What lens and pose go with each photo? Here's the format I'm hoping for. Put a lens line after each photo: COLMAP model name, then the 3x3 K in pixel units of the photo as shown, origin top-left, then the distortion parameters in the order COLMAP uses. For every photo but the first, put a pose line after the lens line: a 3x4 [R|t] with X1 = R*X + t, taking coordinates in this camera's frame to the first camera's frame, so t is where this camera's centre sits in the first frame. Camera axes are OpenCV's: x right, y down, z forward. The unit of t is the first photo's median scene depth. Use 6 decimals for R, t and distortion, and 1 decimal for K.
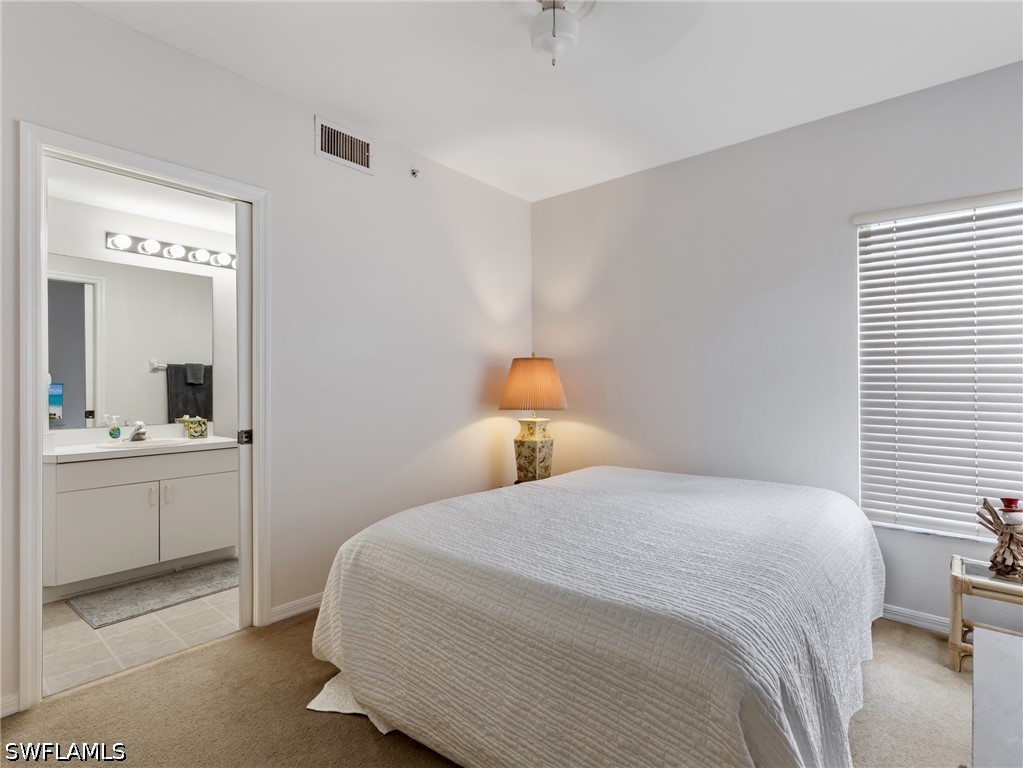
lens RADIAL K [[505.9, 0, 511.5], [0, 505.9, 384.0], [0, 0, 1]] dist [0.004851, -0.000138]
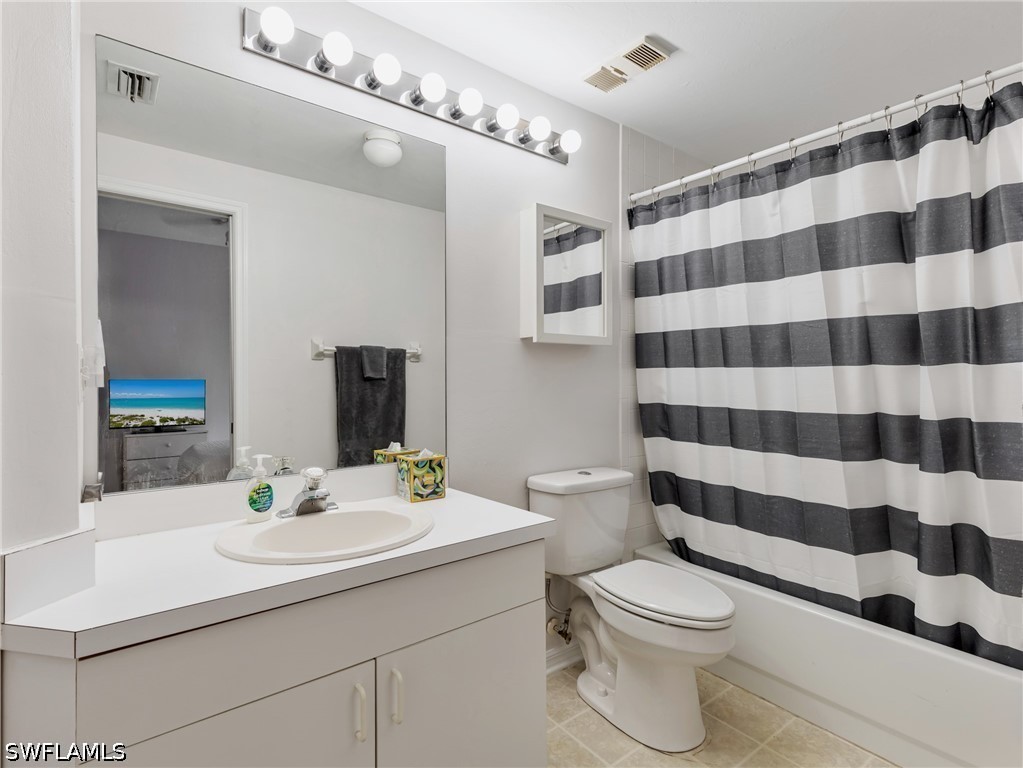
lens RADIAL K [[517.7, 0, 518.4], [0, 517.7, 386.5], [0, 0, 1]] dist [0.005565, -0.000592]
pose [[0.978426, 0.001309, -0.206593, -0.463735], [0.000868, 0.999945, 0.010449, 0.004764], [0.206595, -0.010403, 0.978371, 0.597594]]
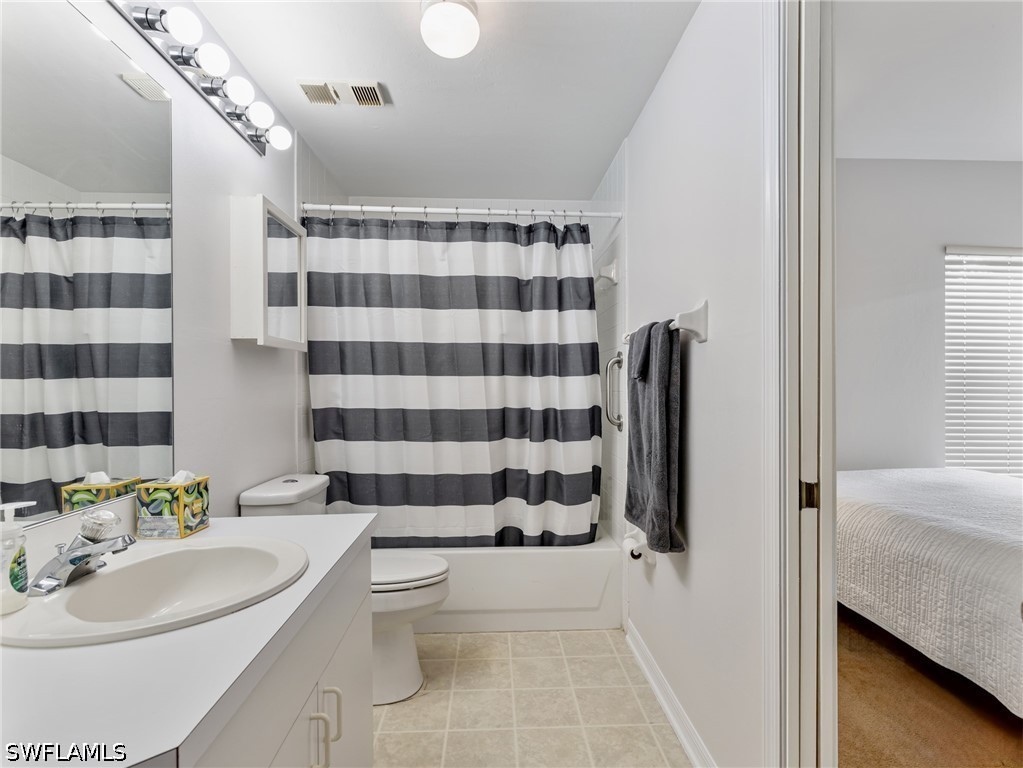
lens RADIAL K [[513.7, 0, 522.0], [0, 513.7, 394.0], [0, 0, 1]] dist [0.009723, -0.000654]
pose [[0.731073, -0.013108, 0.682173, -0.718064], [0.004447, 0.999886, 0.014447, 0.005378], [-0.682285, -0.007528, 0.731048, 0.594186]]
